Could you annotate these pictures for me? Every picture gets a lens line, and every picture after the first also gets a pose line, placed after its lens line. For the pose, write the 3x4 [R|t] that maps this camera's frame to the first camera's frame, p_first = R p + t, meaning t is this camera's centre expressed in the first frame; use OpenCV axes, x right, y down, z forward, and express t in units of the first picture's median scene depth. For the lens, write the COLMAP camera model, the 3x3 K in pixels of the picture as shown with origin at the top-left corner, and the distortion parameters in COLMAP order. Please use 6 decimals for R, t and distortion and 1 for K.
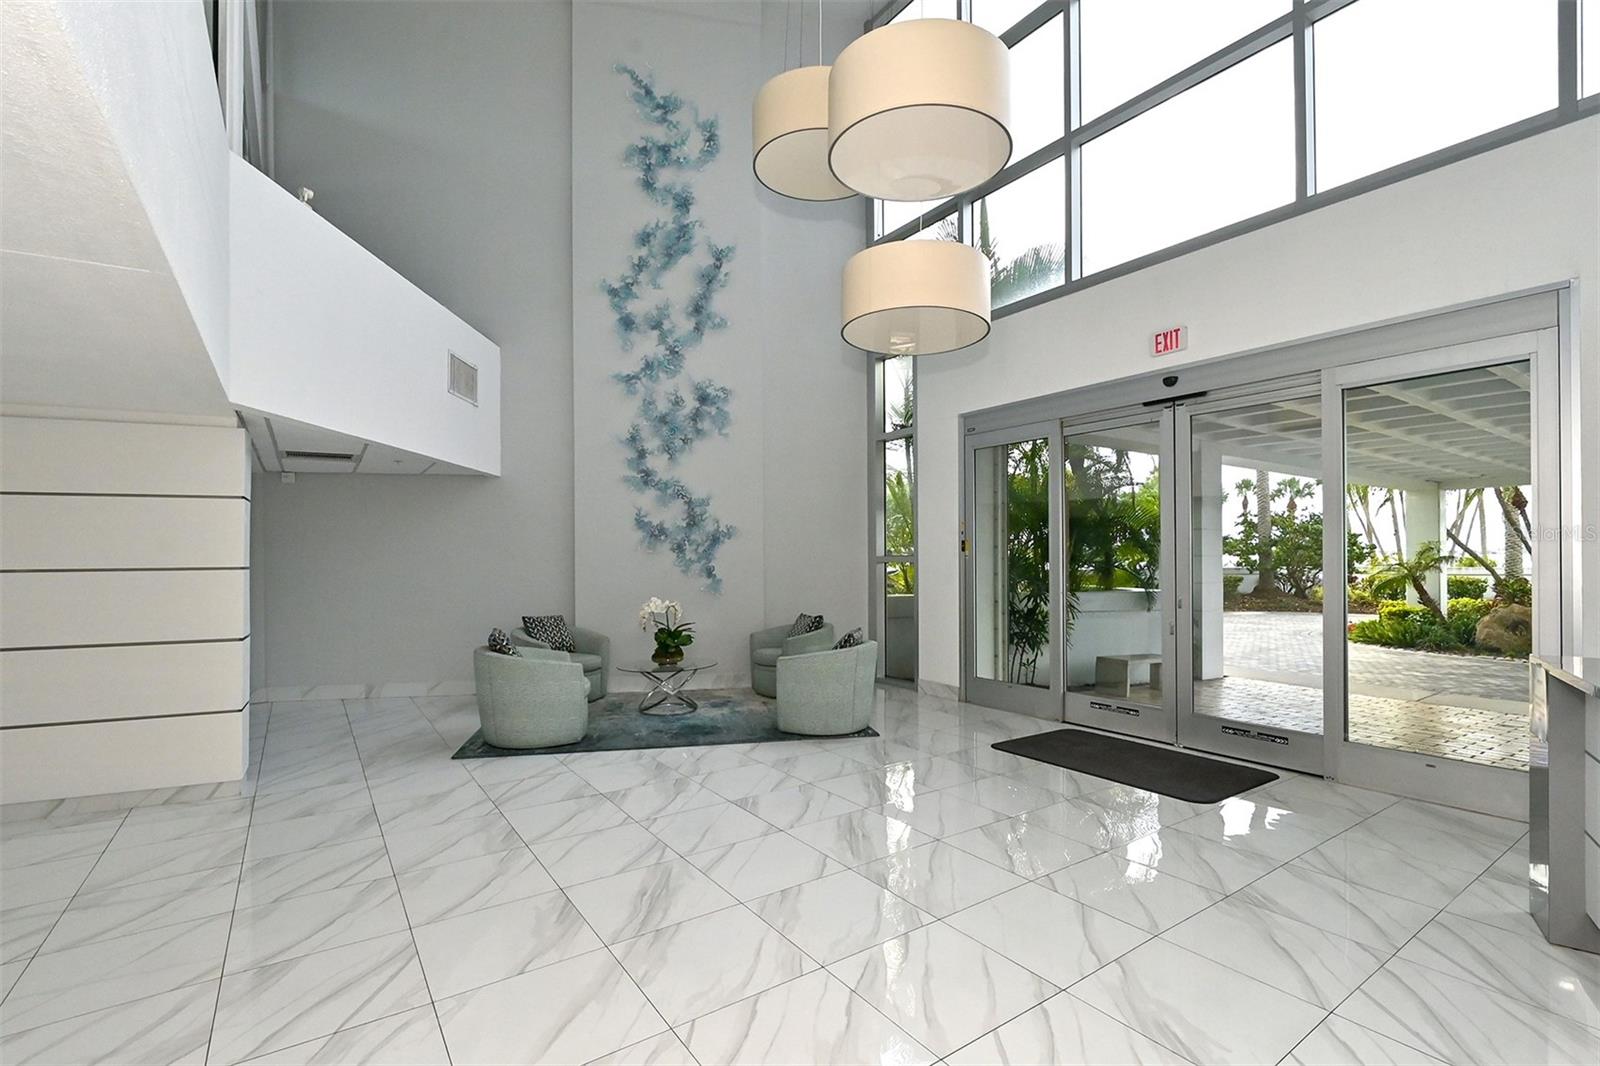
lens RADIAL K [[714.9, 0, 817.8], [0, 714.9, 558.4], [0, 0, 1]] dist [-0.000705, -0.002823]
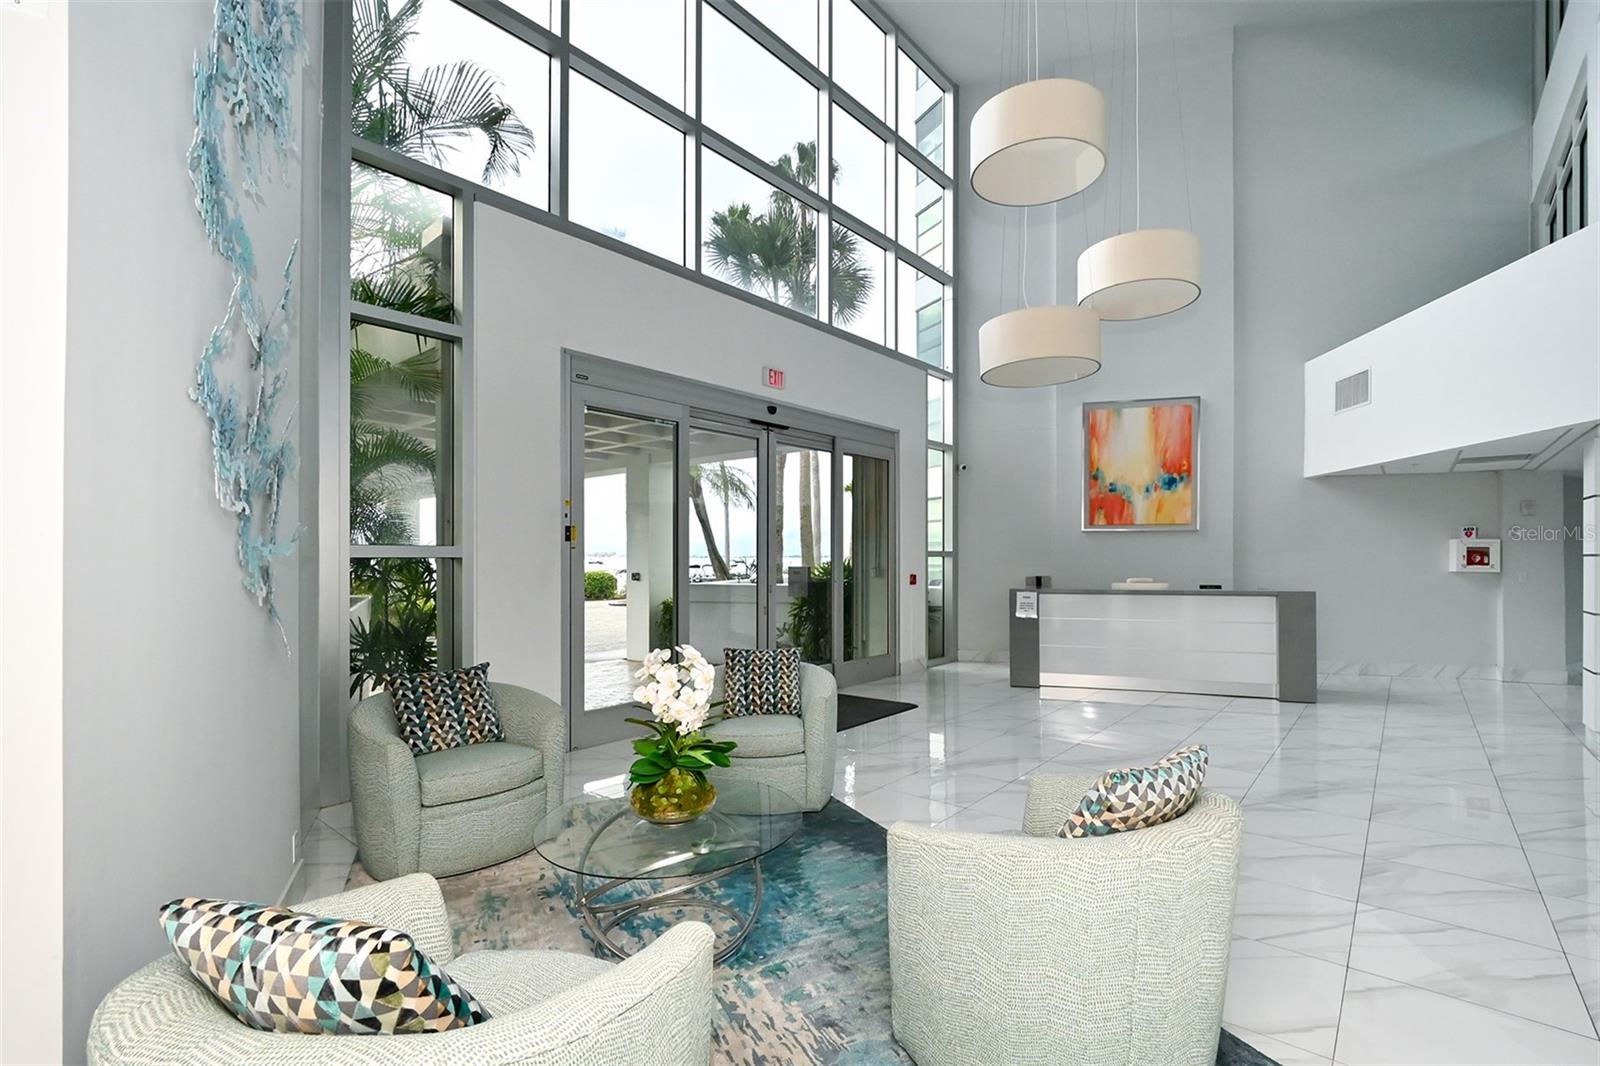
lens RADIAL K [[714.9, 0, 804.2], [0, 714.9, 554.3], [0, 0, 1]] dist [-0.000705, -0.002823]
pose [[-0.246564, 0.008292, 0.969091, -0.718148], [0.004503, 0.999962, -0.007411, 0.012381], [-0.969116, 0.002537, -0.246592, 1.245825]]
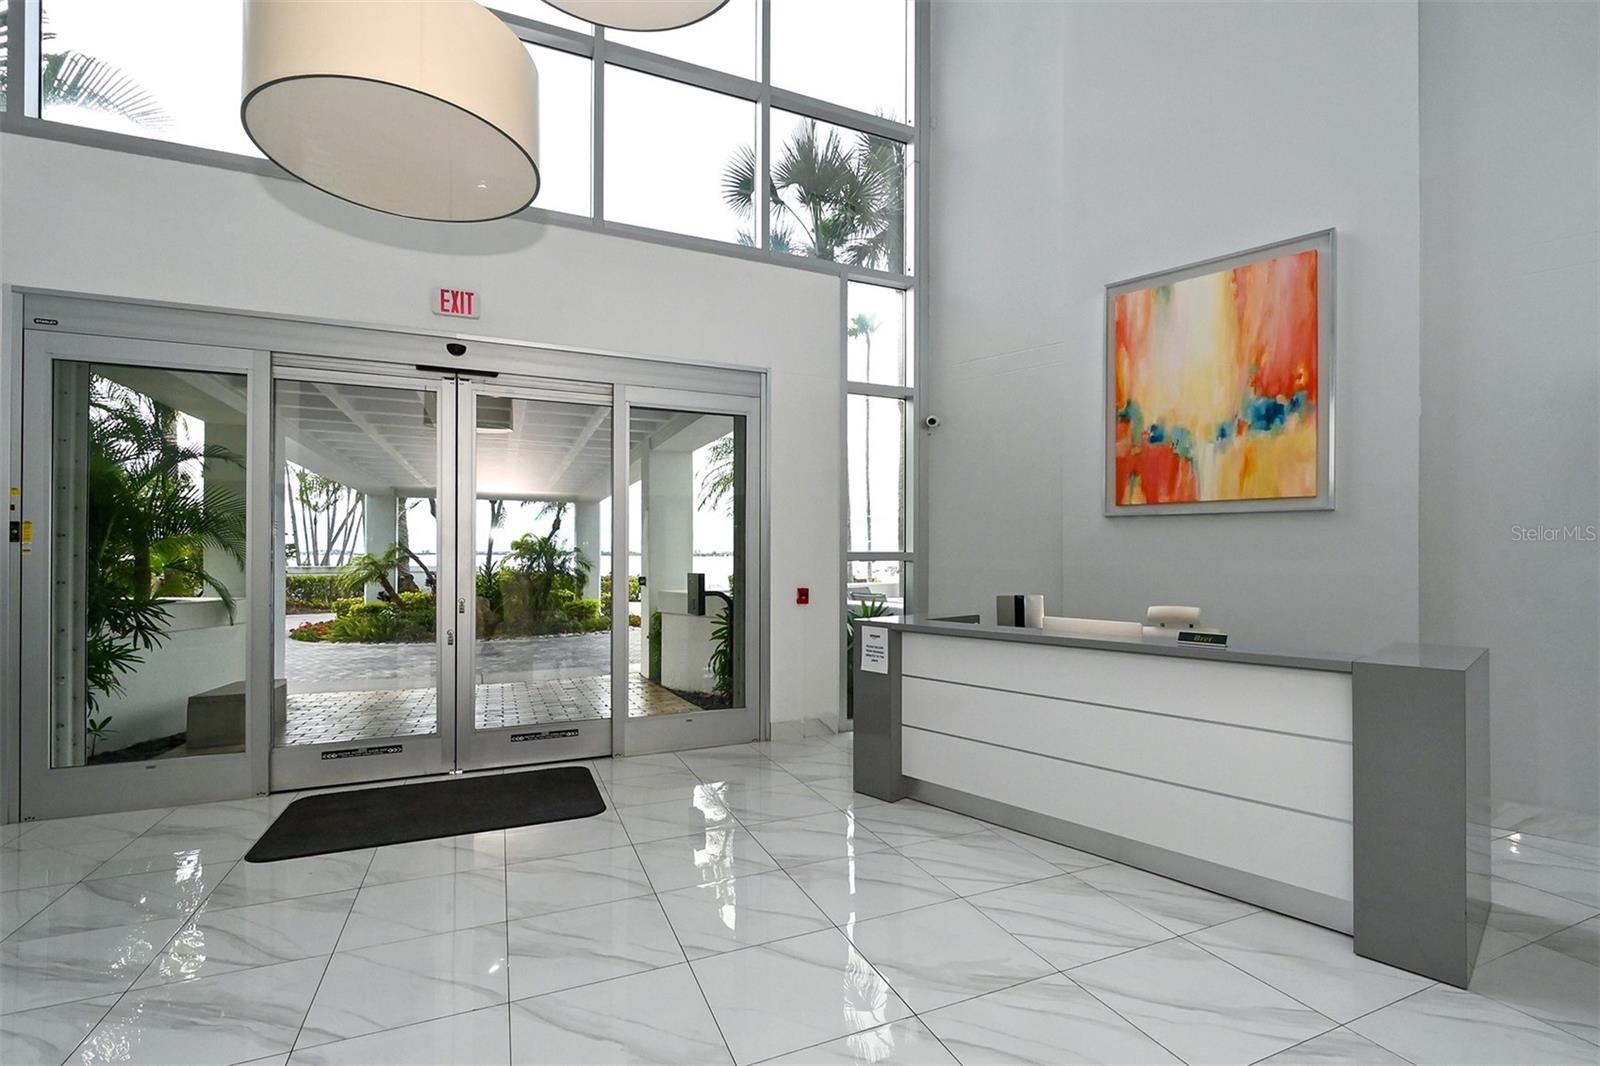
lens RADIAL K [[714.9, 0, 812.3], [0, 714.9, 555.2], [0, 0, 1]] dist [-0.000705, -0.002823]
pose [[0.204835, 0.005158, 0.978783, -0.256918], [0.000119, 0.999986, -0.005295, 0.003913], [-0.978797, 0.001201, 0.204831, 0.403339]]
